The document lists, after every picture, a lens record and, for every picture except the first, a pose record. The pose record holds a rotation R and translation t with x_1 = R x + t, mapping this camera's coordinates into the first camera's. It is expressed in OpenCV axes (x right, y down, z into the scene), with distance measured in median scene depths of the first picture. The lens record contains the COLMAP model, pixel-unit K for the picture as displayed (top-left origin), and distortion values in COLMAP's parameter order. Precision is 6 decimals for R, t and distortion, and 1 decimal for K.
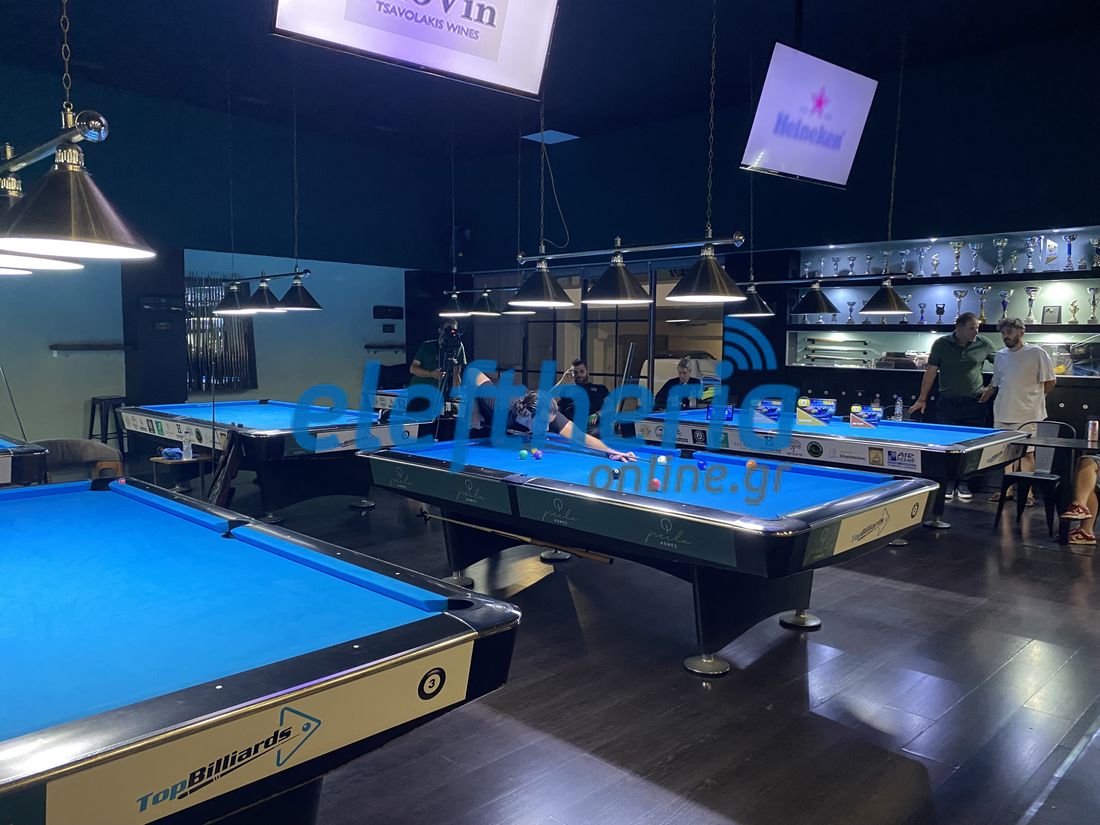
lens RADIAL K [[820.2, 0, 546.7], [0, 820.2, 398.1], [0, 0, 1]] dist [0.000653, -0.011147]
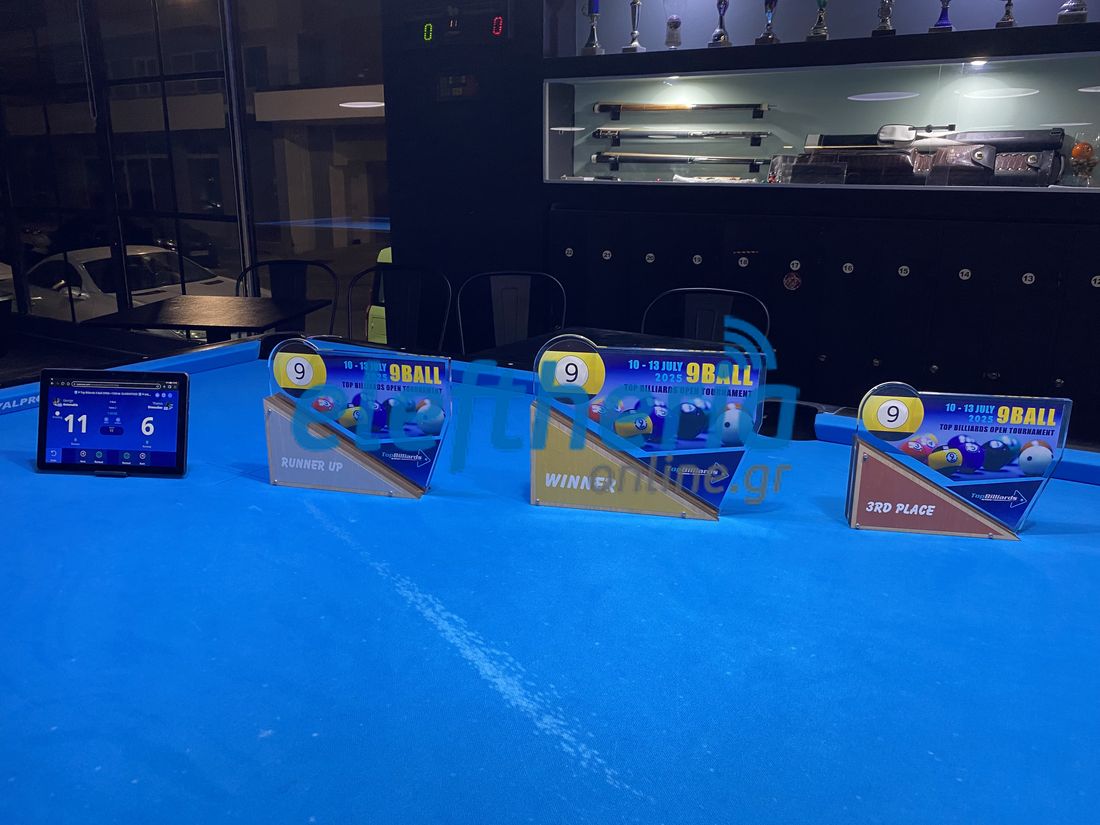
lens RADIAL K [[815.9, 0, 547.1], [0, 815.9, 411.0], [0, 0, 1]] dist [0.010649, -0.001206]
pose [[0.971486, -0.068314, 0.227041, 0.252901], [0.020288, 0.978031, 0.207468, -0.018998], [-0.236226, -0.196946, 0.951530, 0.787581]]
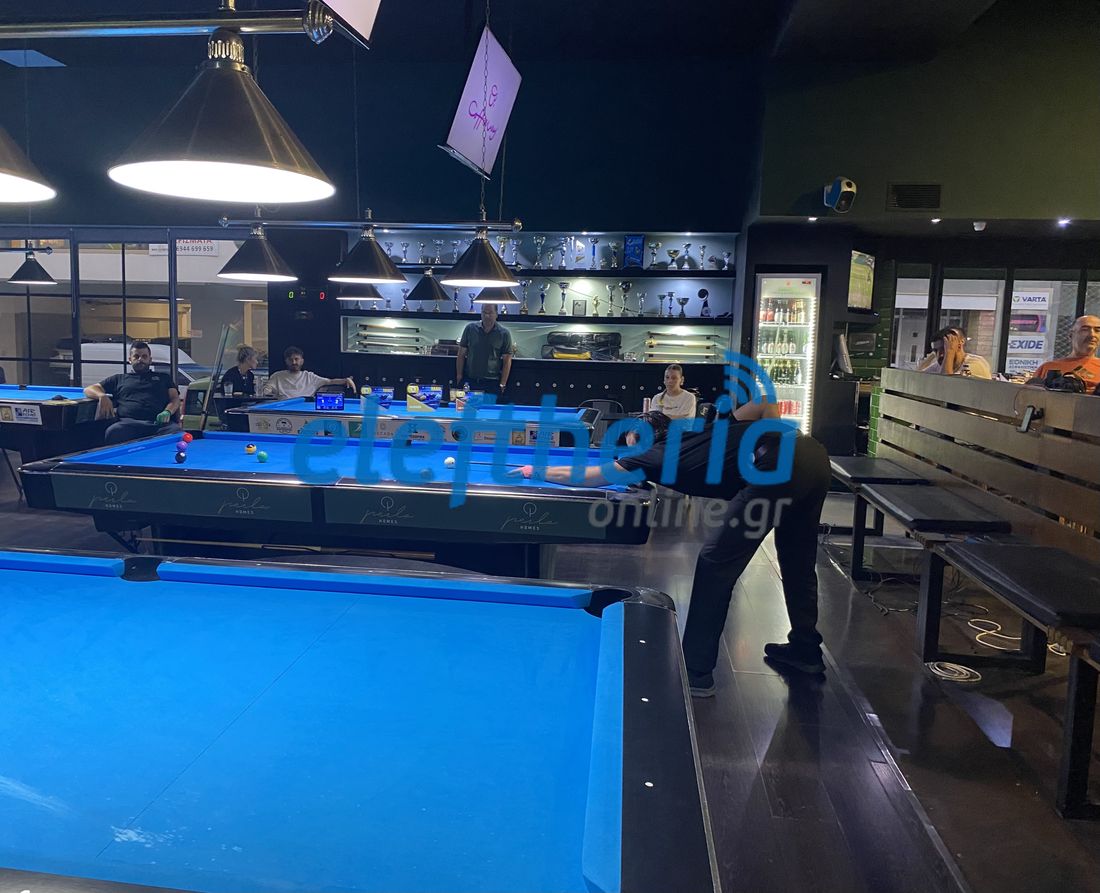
lens RADIAL K [[890.8, 0, 475.7], [0, 890.8, 445.1], [0, 0, 1]] dist [0.043341, -0.013776]
pose [[0.811550, -0.060380, 0.581155, -0.242954], [0.023514, 0.997215, 0.070772, -0.001634], [-0.583810, -0.043770, 0.810709, 0.063956]]
